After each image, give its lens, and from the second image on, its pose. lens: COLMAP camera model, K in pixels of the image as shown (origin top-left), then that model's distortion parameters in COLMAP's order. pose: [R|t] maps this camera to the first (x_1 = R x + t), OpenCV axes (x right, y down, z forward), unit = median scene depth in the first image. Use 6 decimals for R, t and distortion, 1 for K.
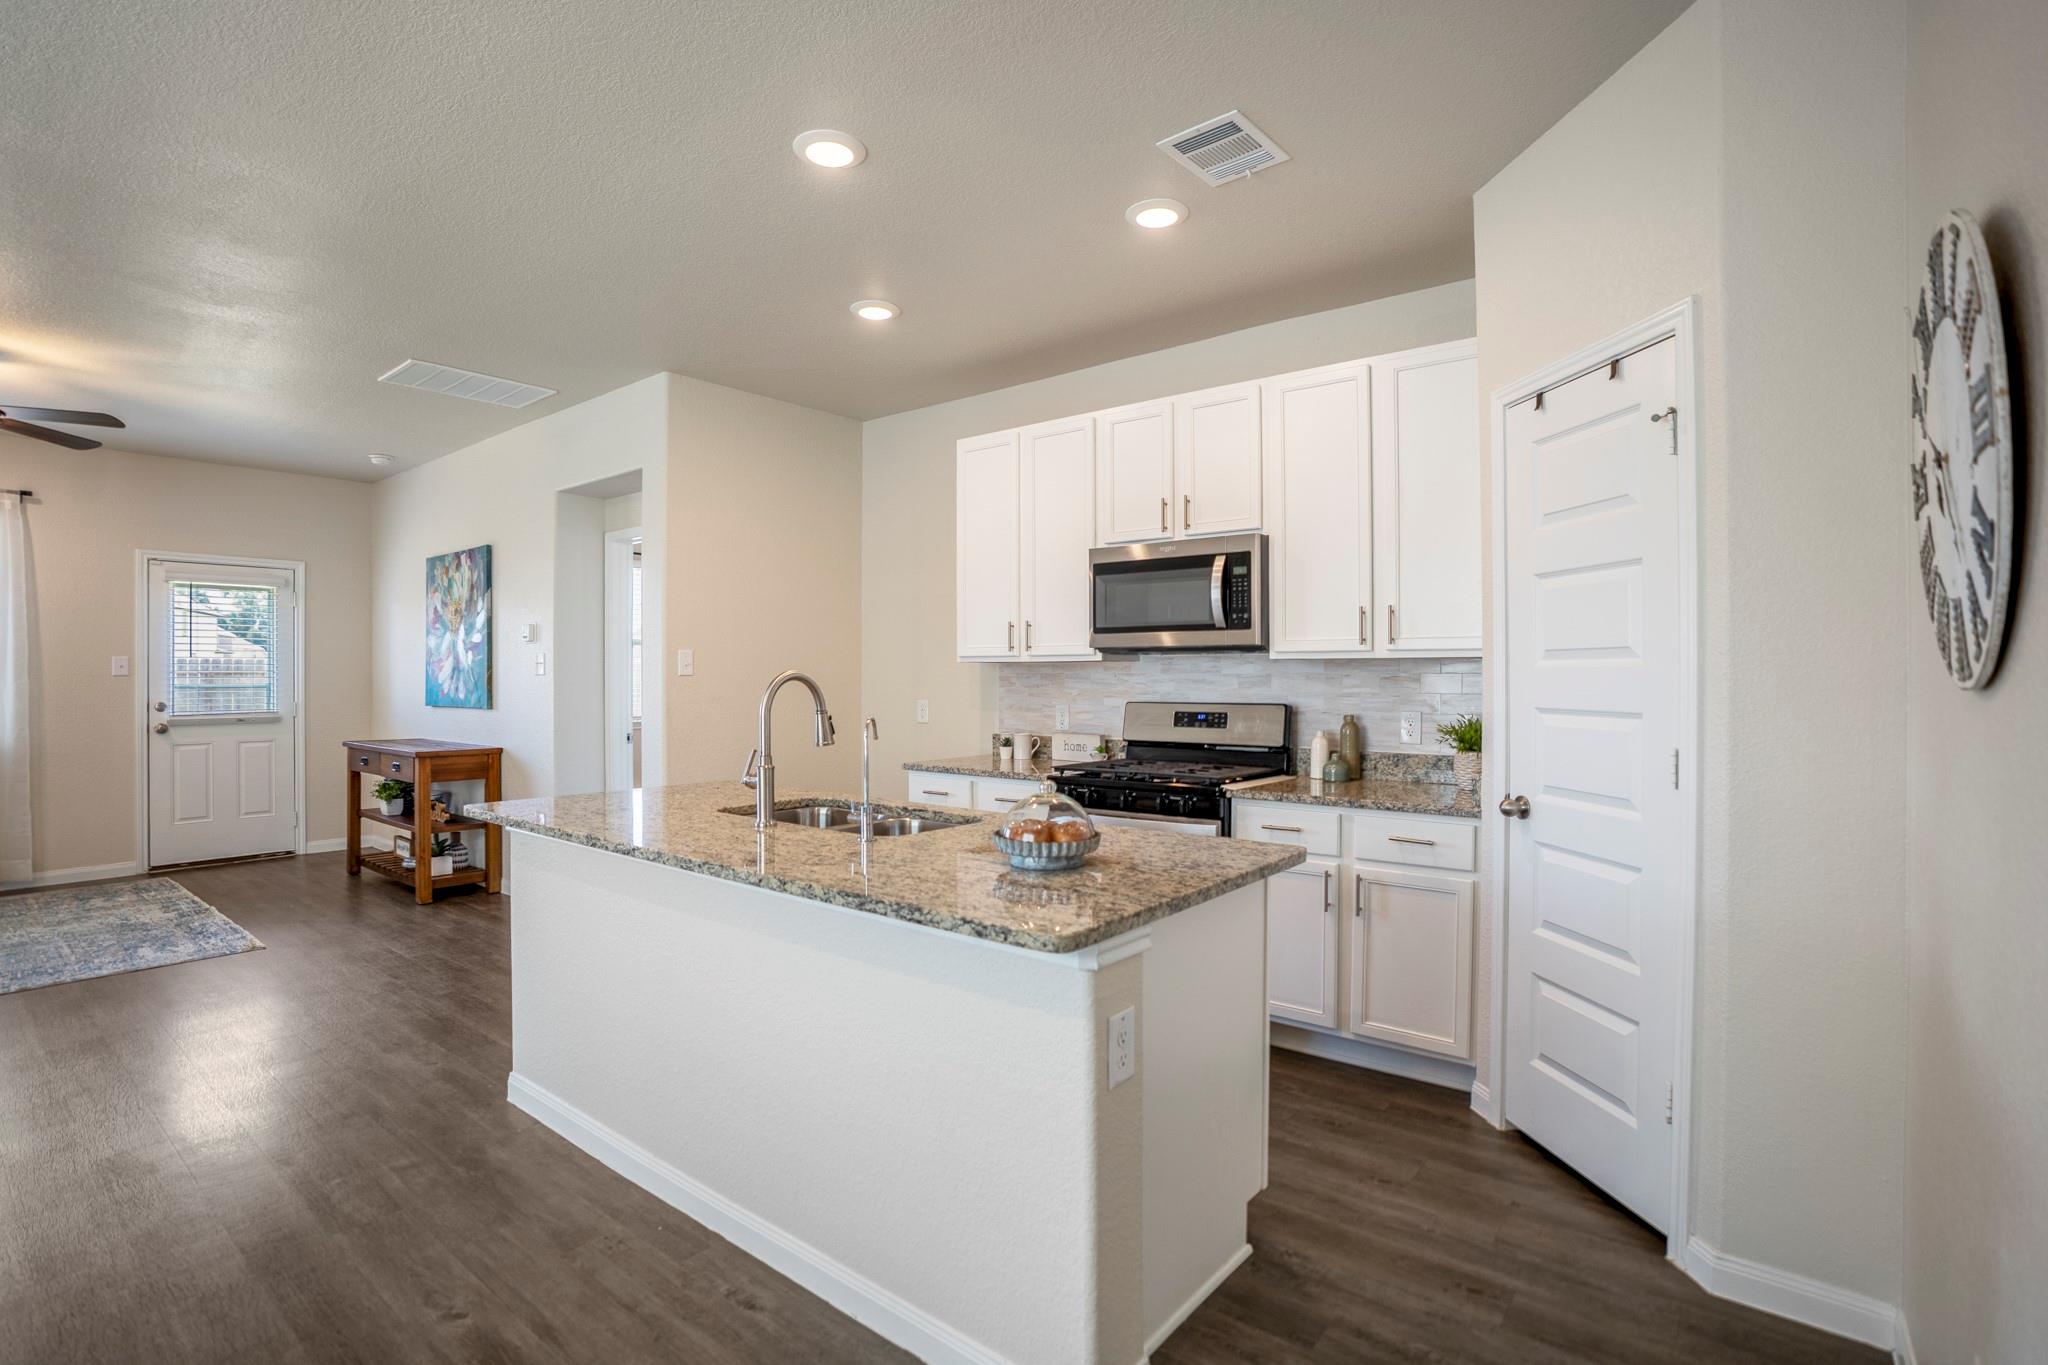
lens RADIAL K [[955.8, 0, 1012.0], [0, 955.8, 670.7], [0, 0, 1]] dist [-0.009263, 0.003824]
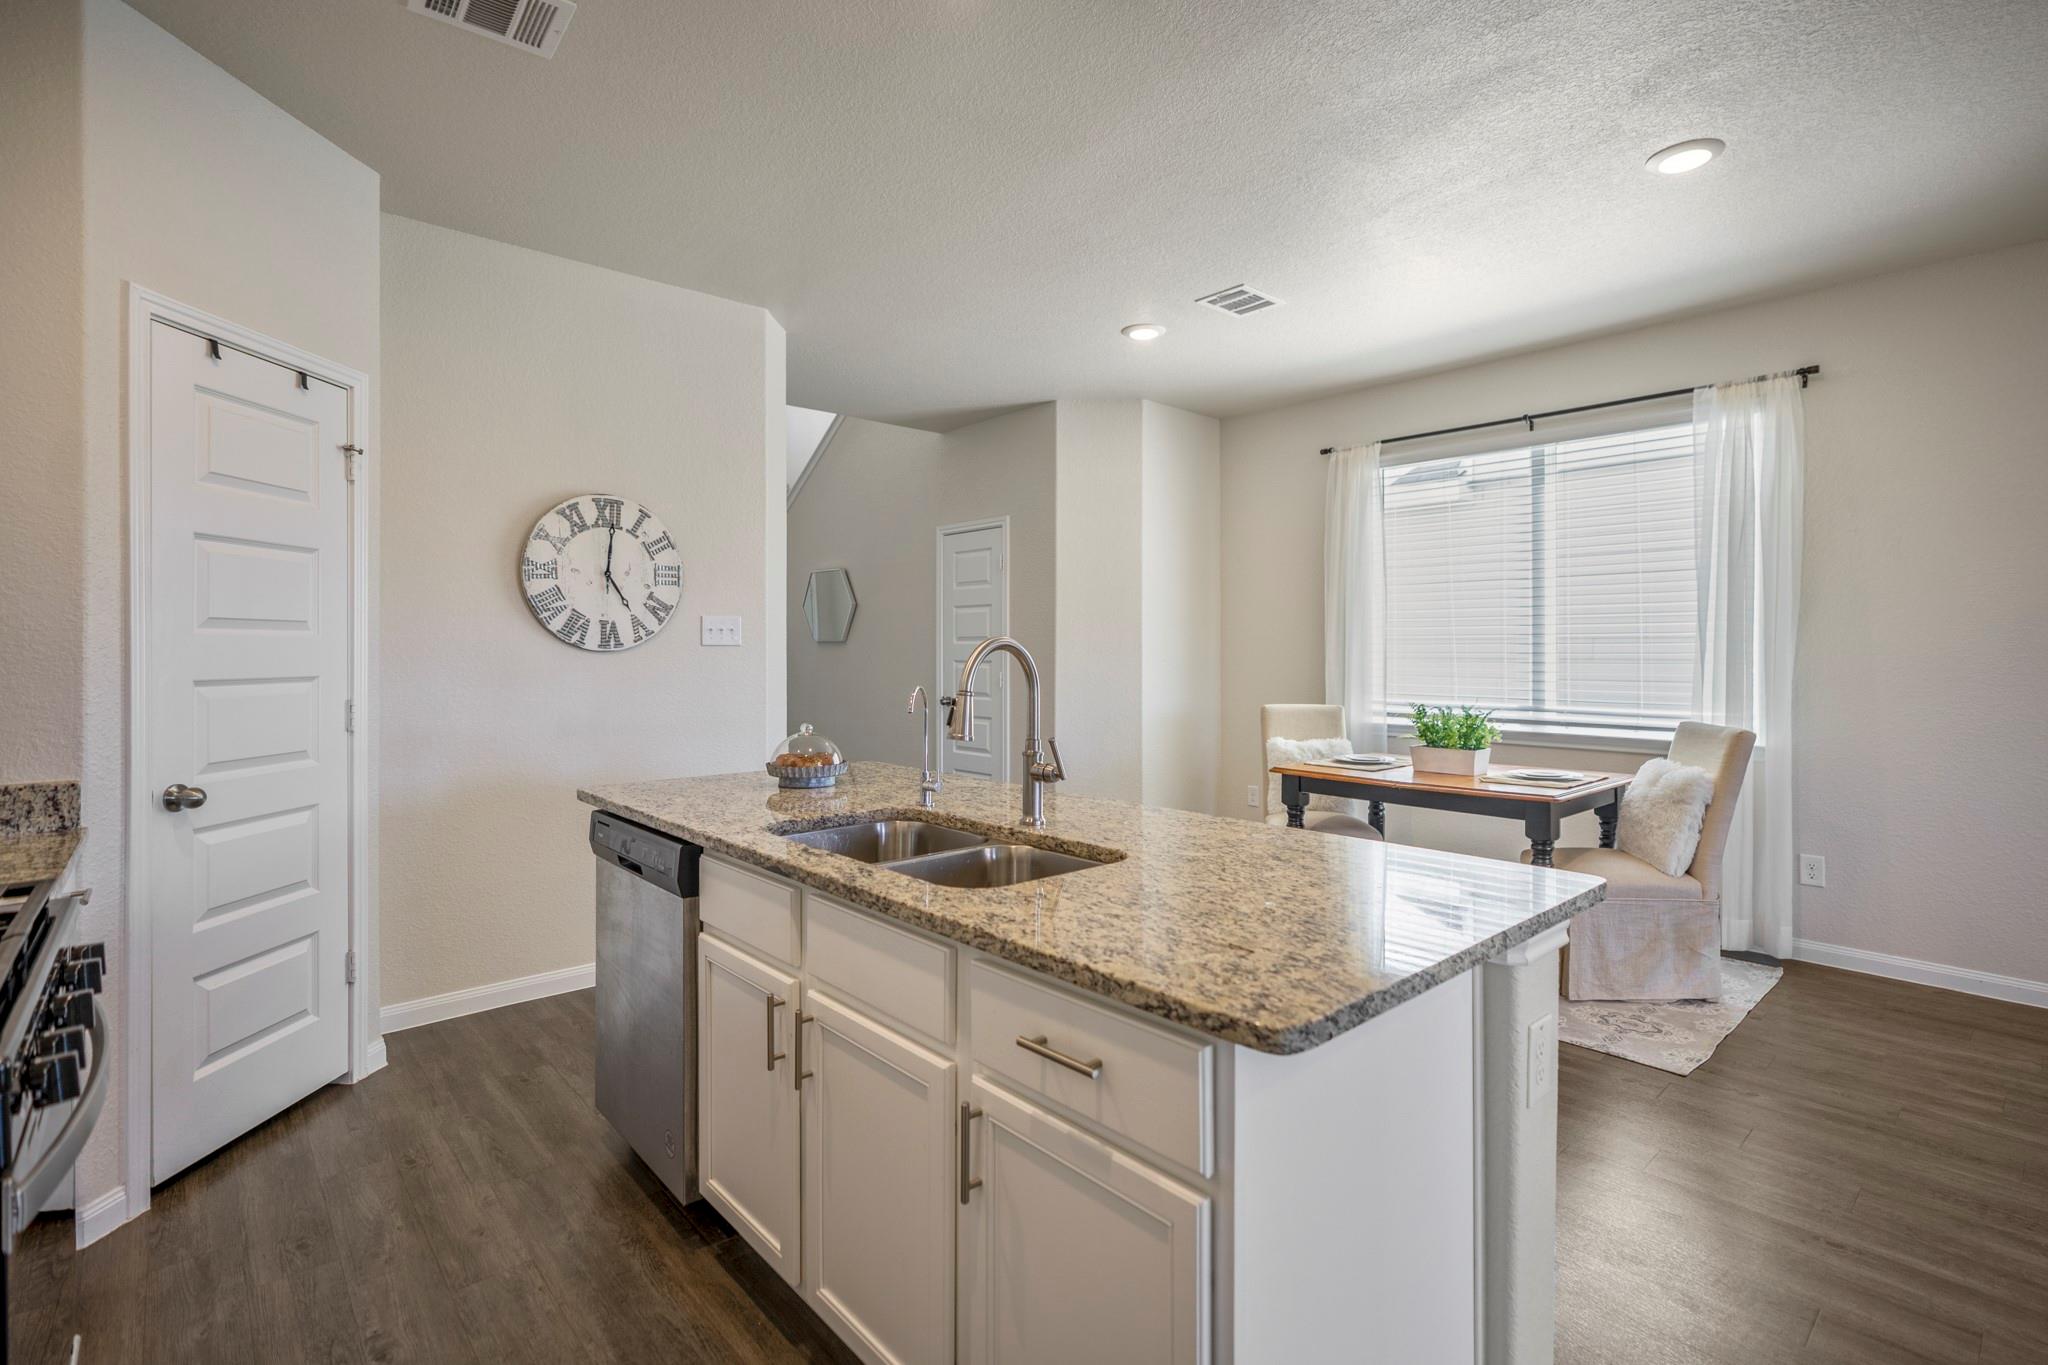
lens RADIAL K [[955.8, 0, 1030.4], [0, 955.8, 665.3], [0, 0, 1]] dist [-0.009263, 0.003824]
pose [[-0.987844, 0.001507, 0.155444, -0.262753], [0.003413, 0.999922, 0.011990, 0.011683], [-0.155414, 0.012375, -0.987772, 1.254918]]
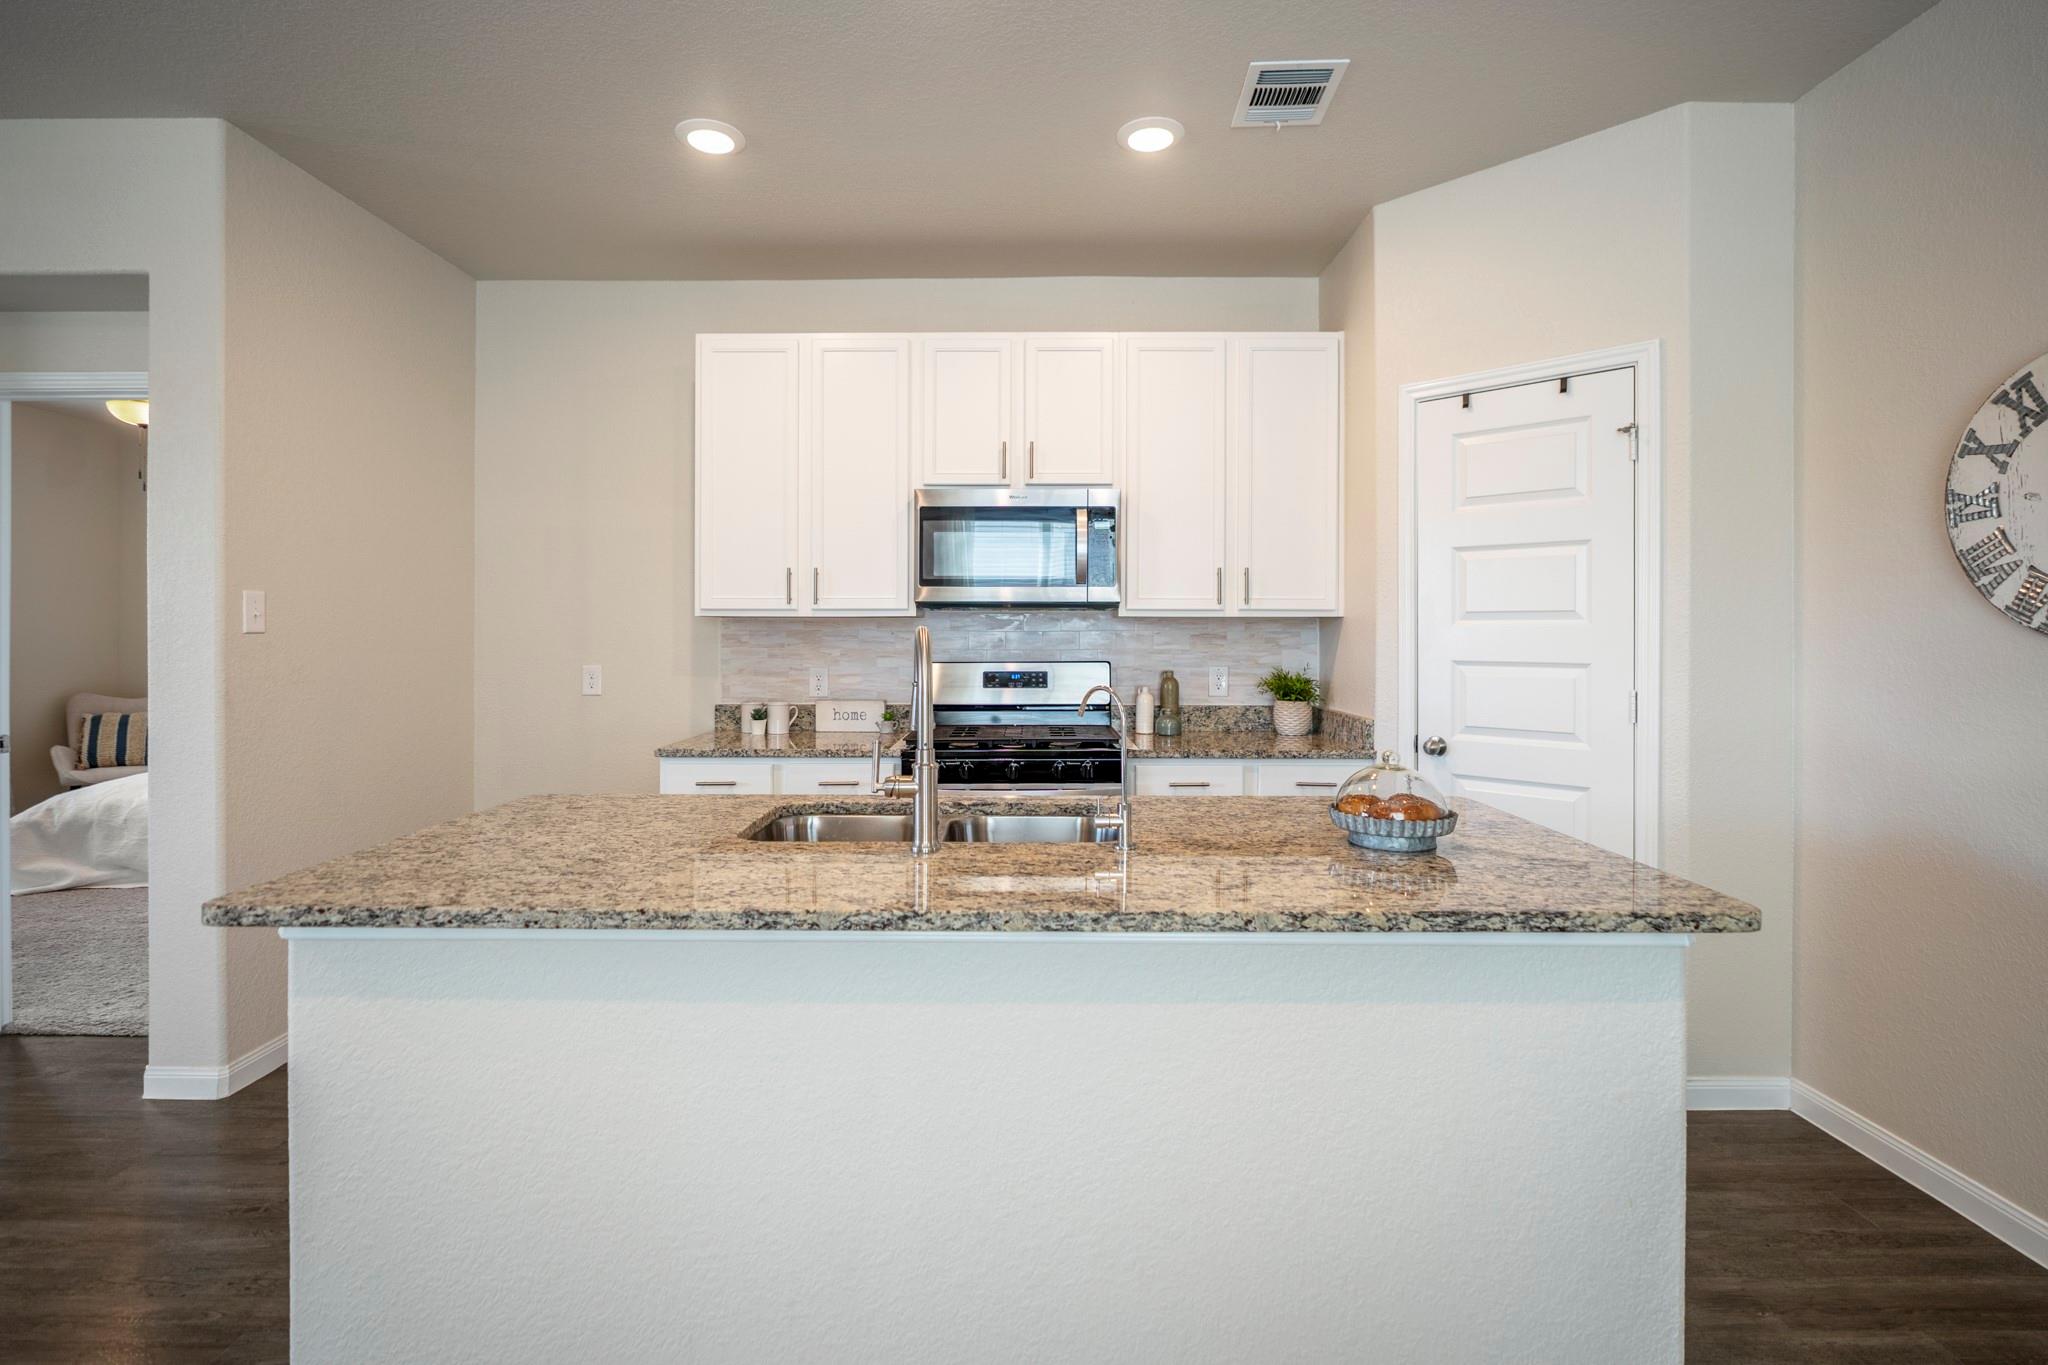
lens RADIAL K [[955.8, 0, 1012.4], [0, 955.8, 649.1], [0, 0, 1]] dist [-0.009263, 0.003824]
pose [[0.787078, -0.009475, 0.616780, -0.434251], [-0.003704, 0.999791, 0.020085, 0.002105], [-0.616842, -0.018093, 0.786879, 0.287092]]
